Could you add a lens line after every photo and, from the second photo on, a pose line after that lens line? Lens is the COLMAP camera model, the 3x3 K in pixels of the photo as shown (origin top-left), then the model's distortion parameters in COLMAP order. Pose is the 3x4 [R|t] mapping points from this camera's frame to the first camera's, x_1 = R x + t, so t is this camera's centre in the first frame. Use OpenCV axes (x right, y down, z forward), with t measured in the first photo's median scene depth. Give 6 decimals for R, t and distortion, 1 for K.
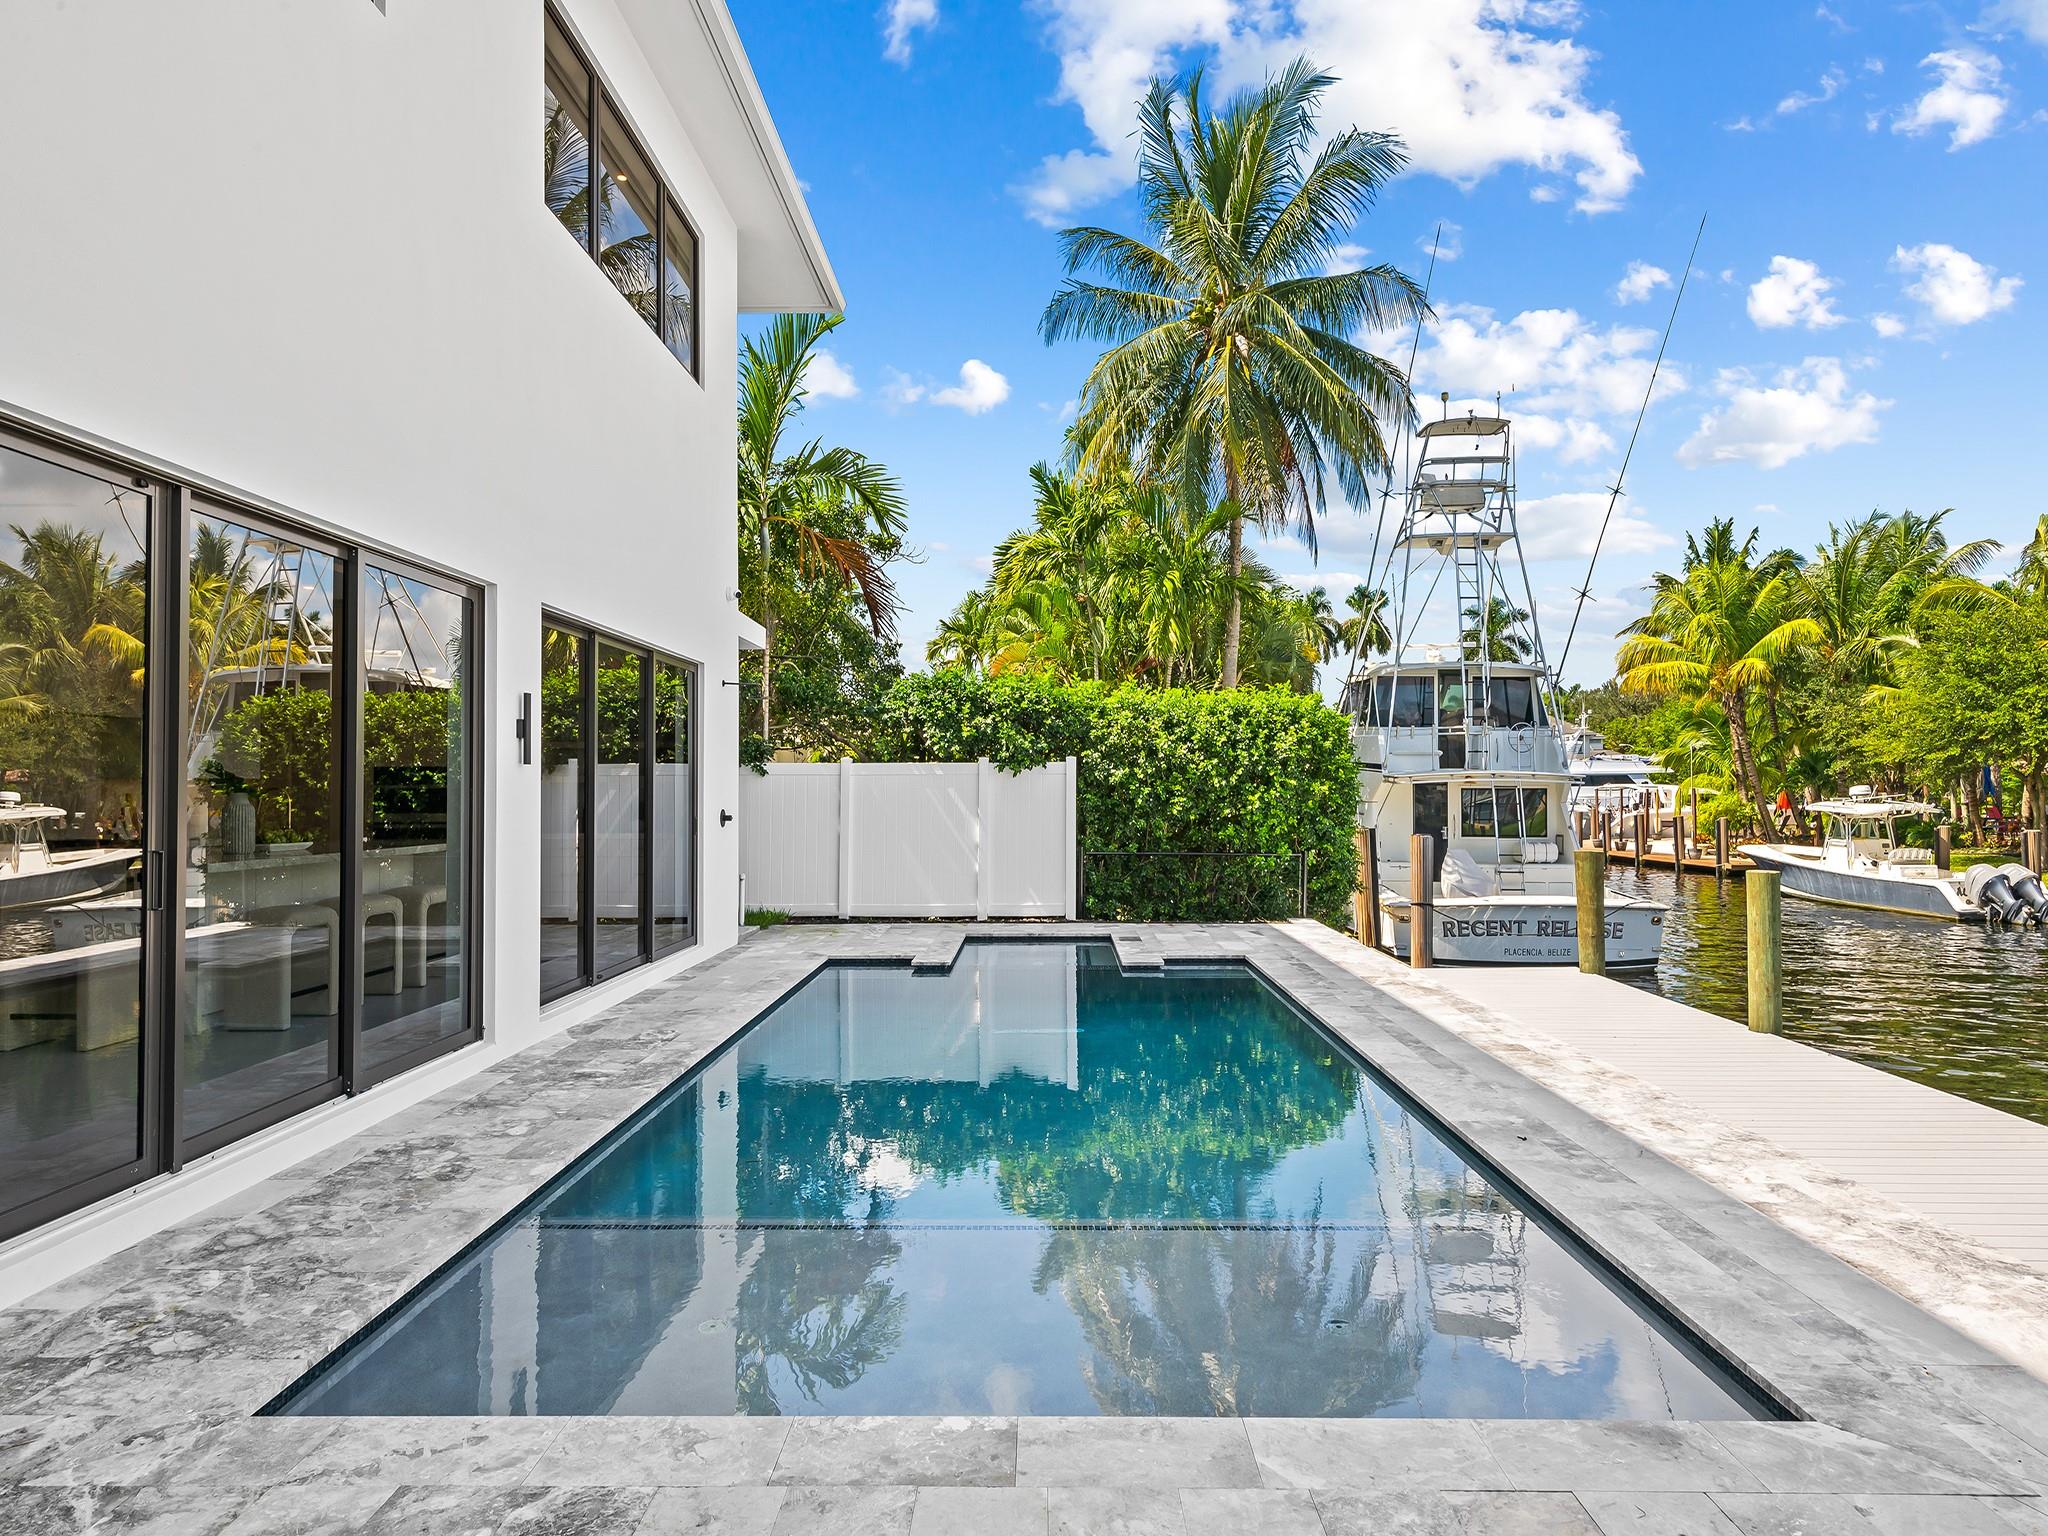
lens RADIAL K [[1164.7, 0, 1020.3], [0, 1164.7, 771.7], [0, 0, 1]] dist [0.013261, -0.002667]
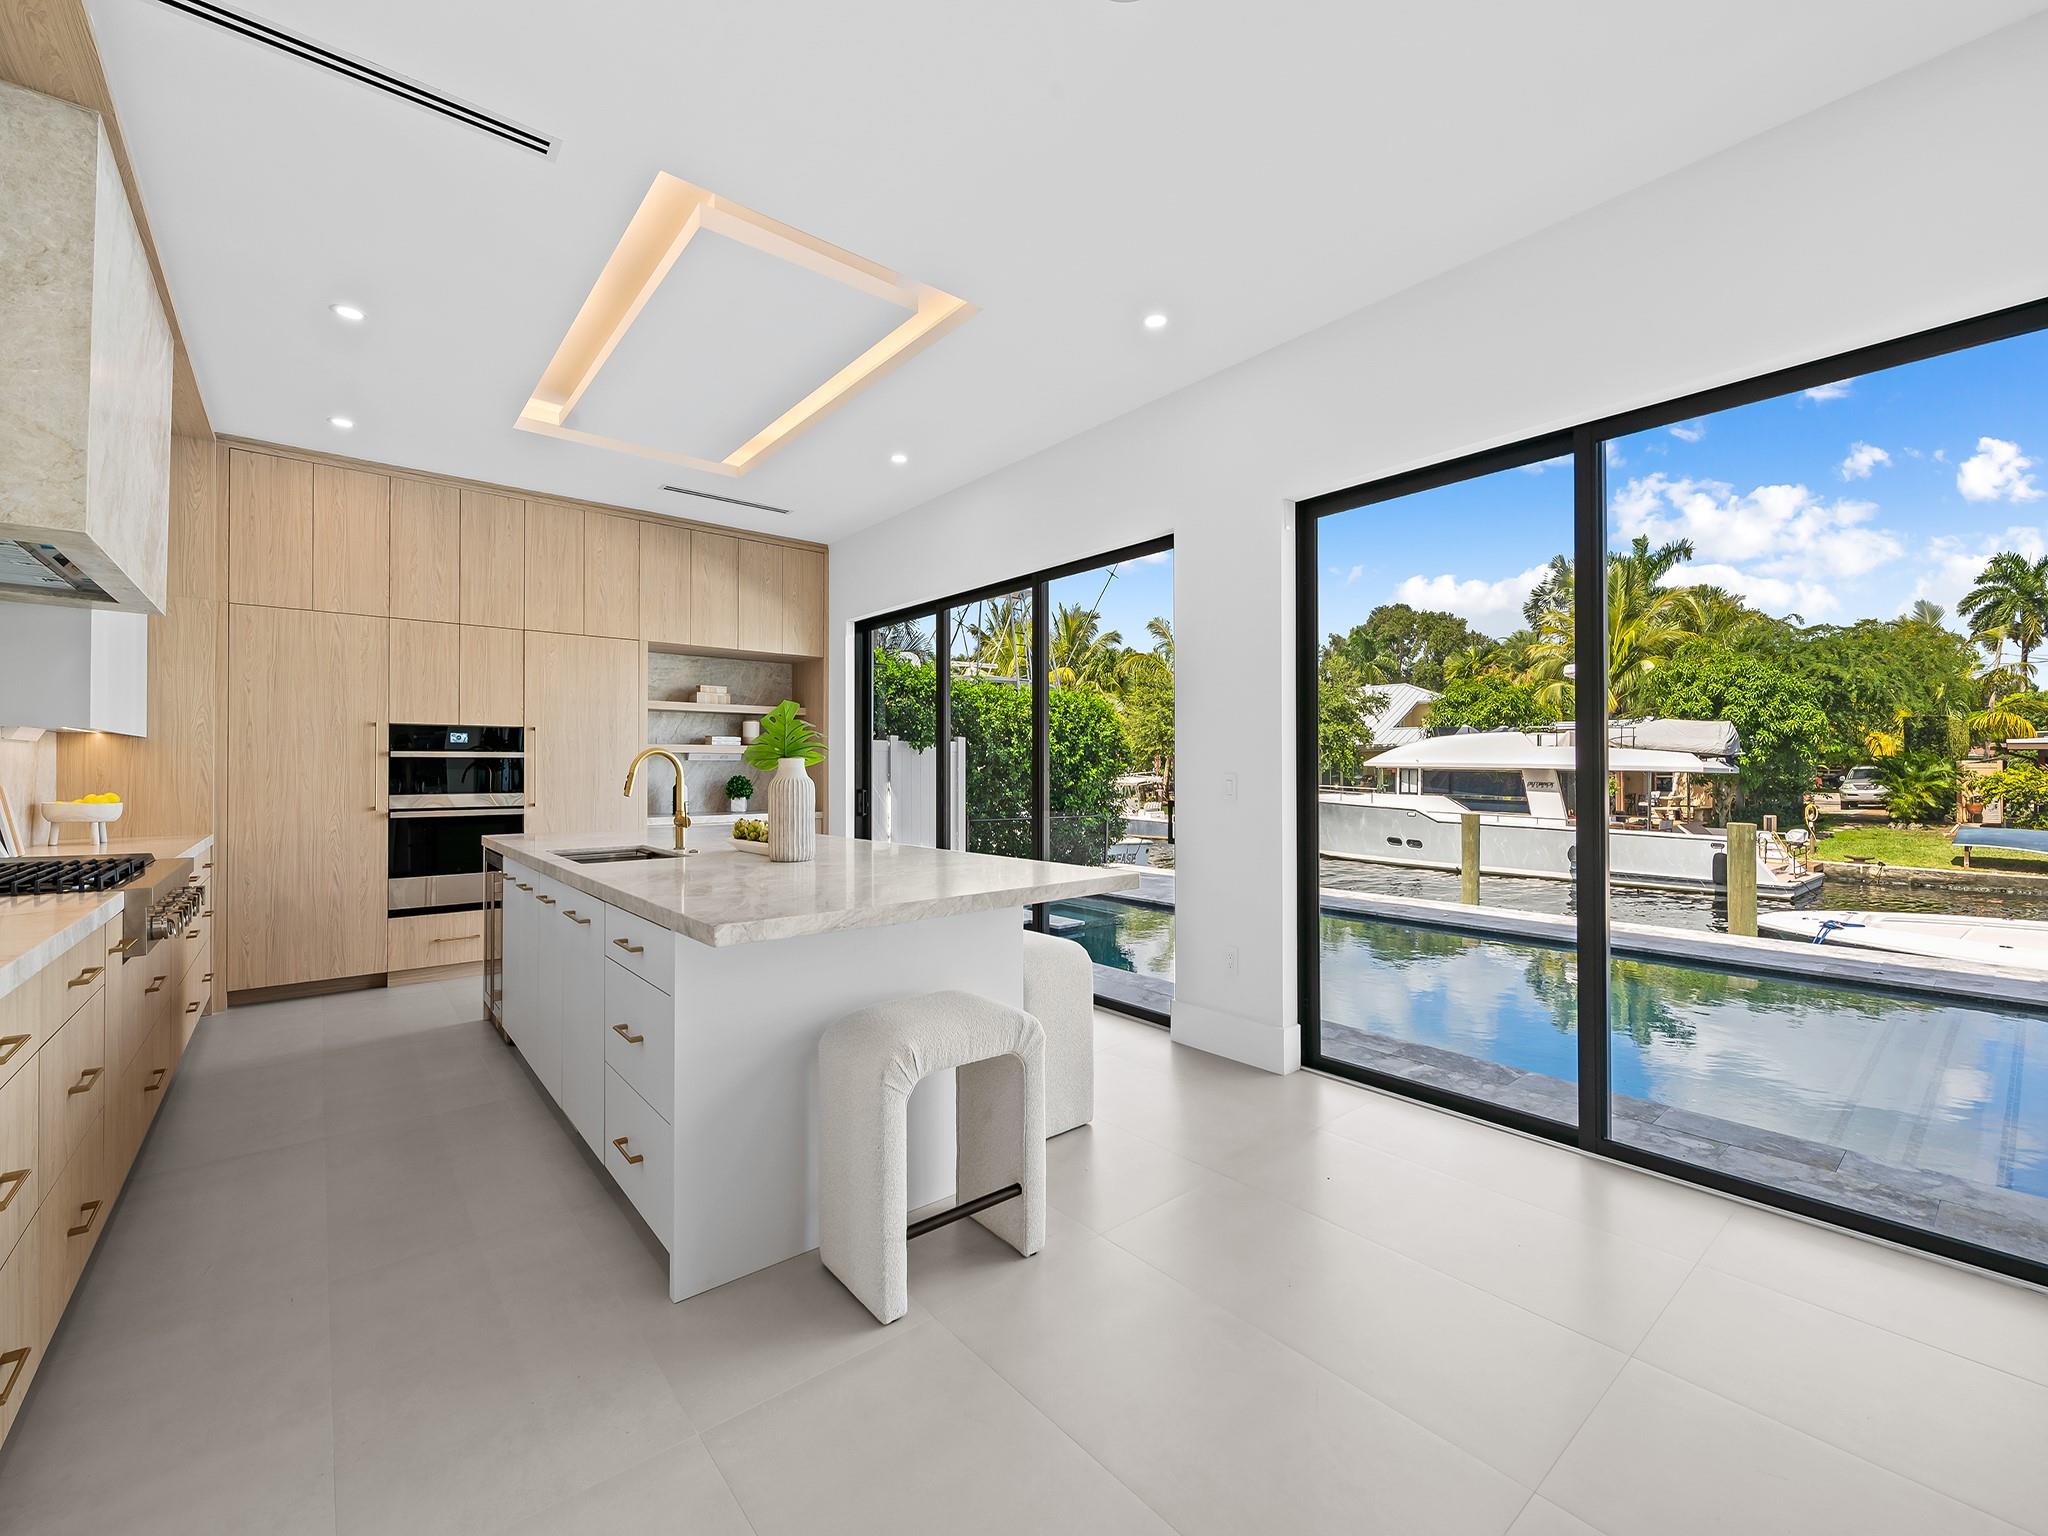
lens RADIAL K [[859.0, 0, 1025.9], [0, 859.0, 765.7], [0, 0, 1]] dist [0.008154, -0.002845]
pose [[0.750924, 0.005440, 0.660367, -0.328162], [-0.012844, 0.999897, 0.006368, 0.006335], [-0.660264, -0.013263, 0.750916, 0.223673]]
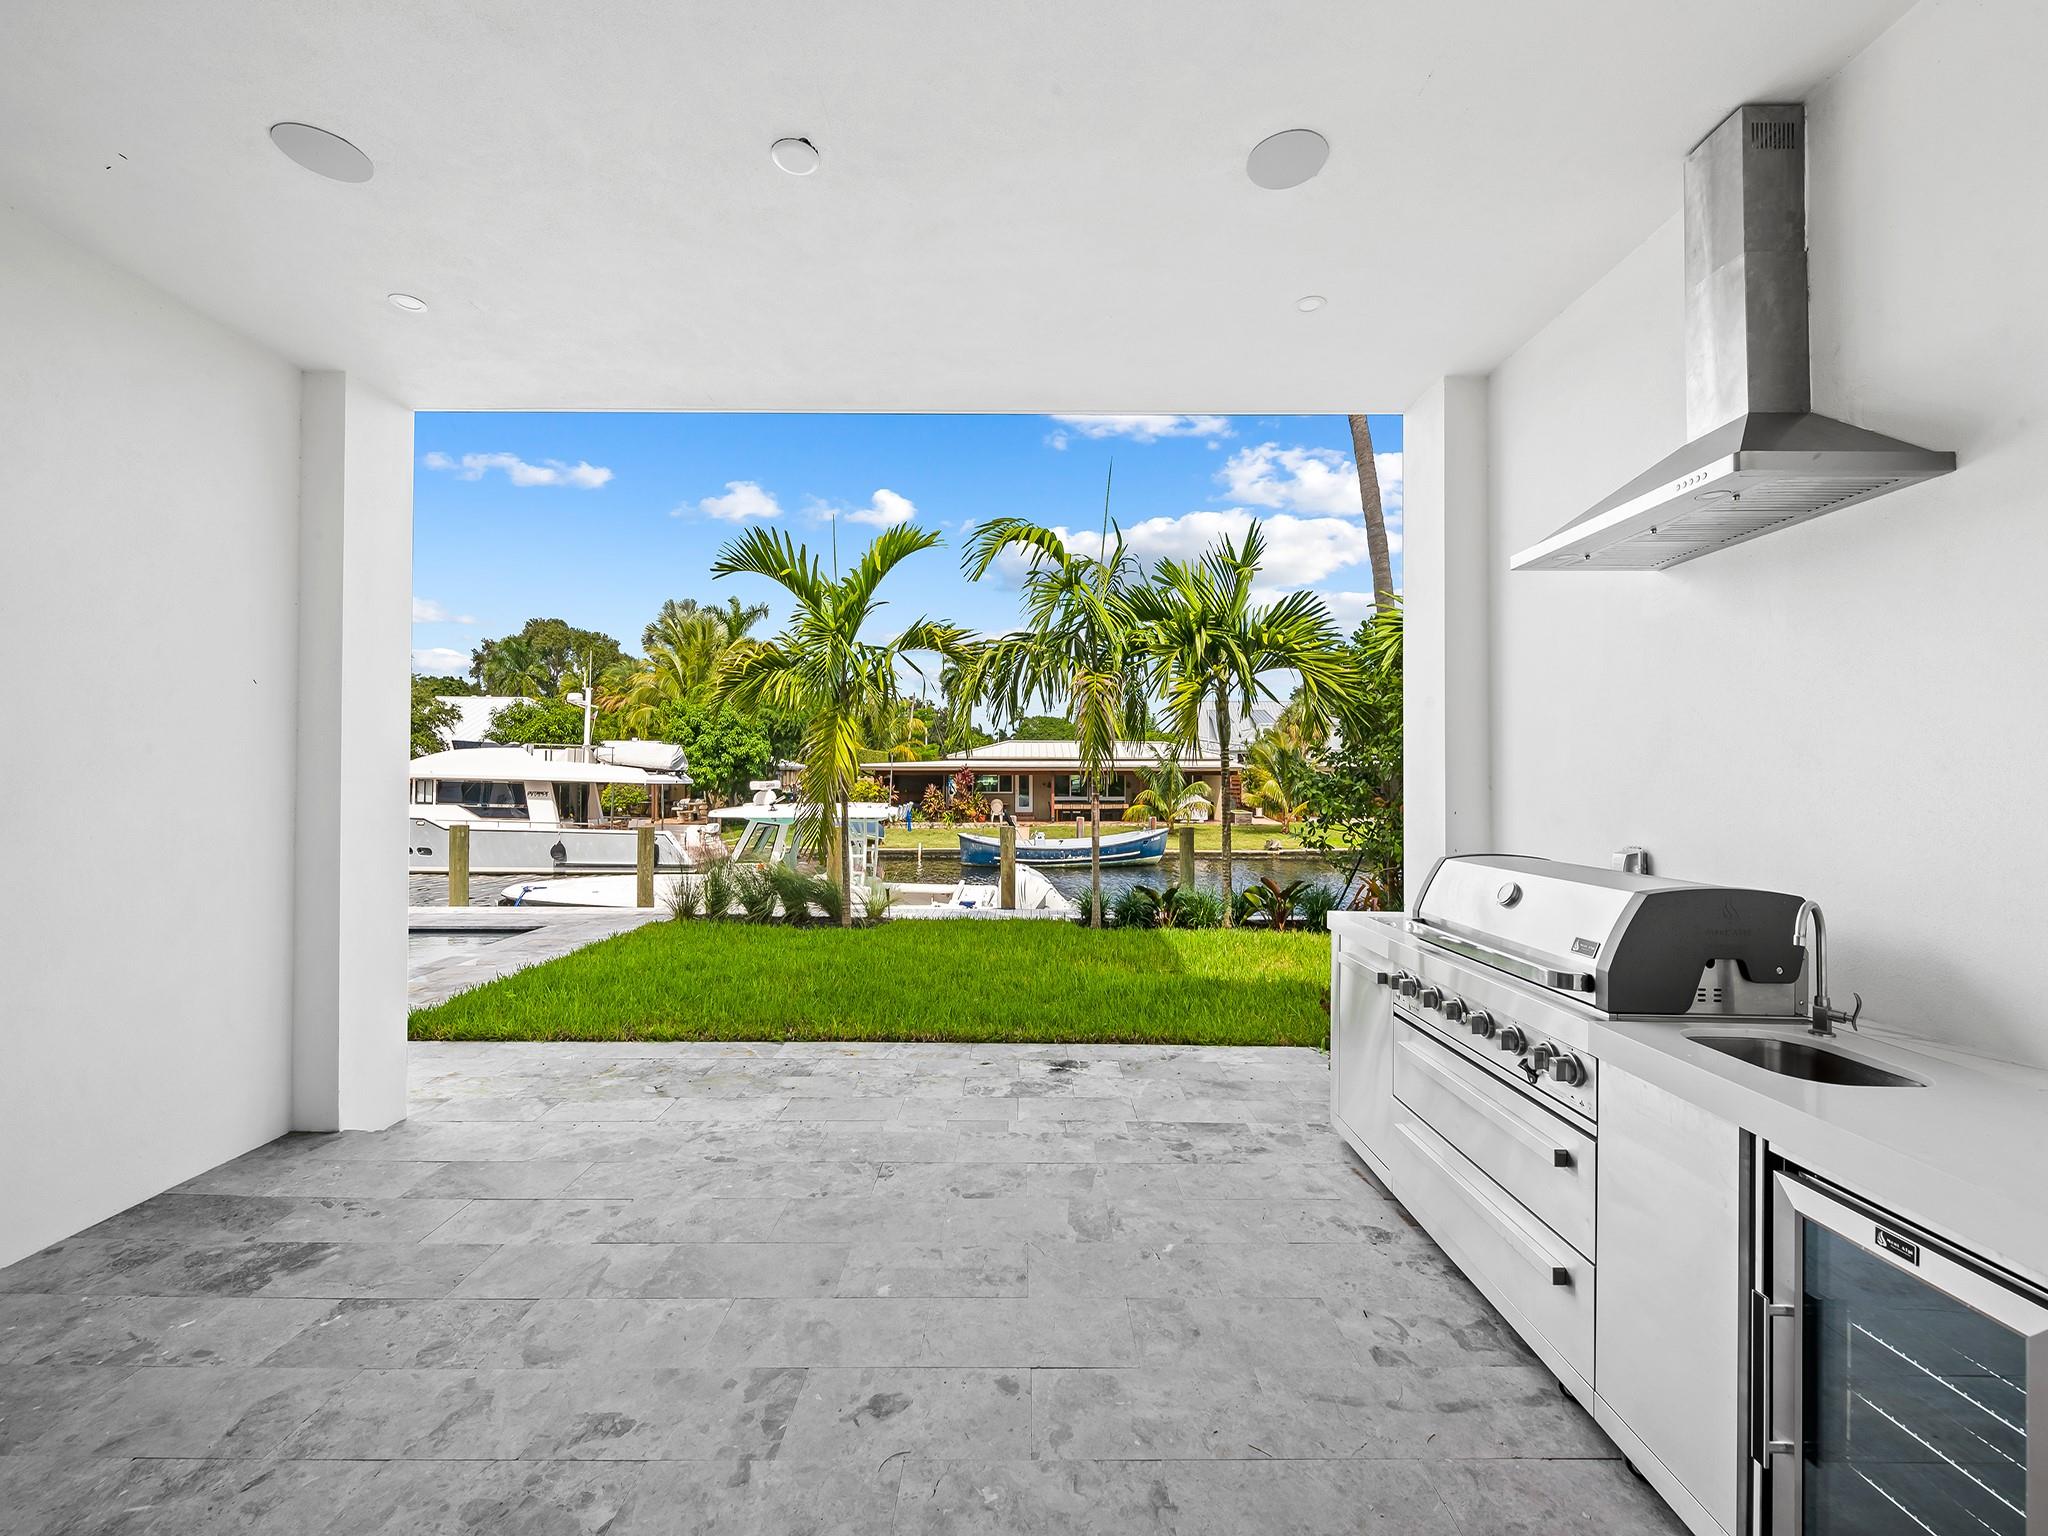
lens RADIAL K [[816.5, 0, 1034.4], [0, 816.5, 750.9], [0, 0, 1]] dist [0.006773, -0.000266]
pose [[-0.023479, 0.038762, 0.998973, -0.355023], [-0.023052, 0.998961, -0.039303, -0.005051], [-0.999459, -0.023951, -0.022561, -0.112711]]
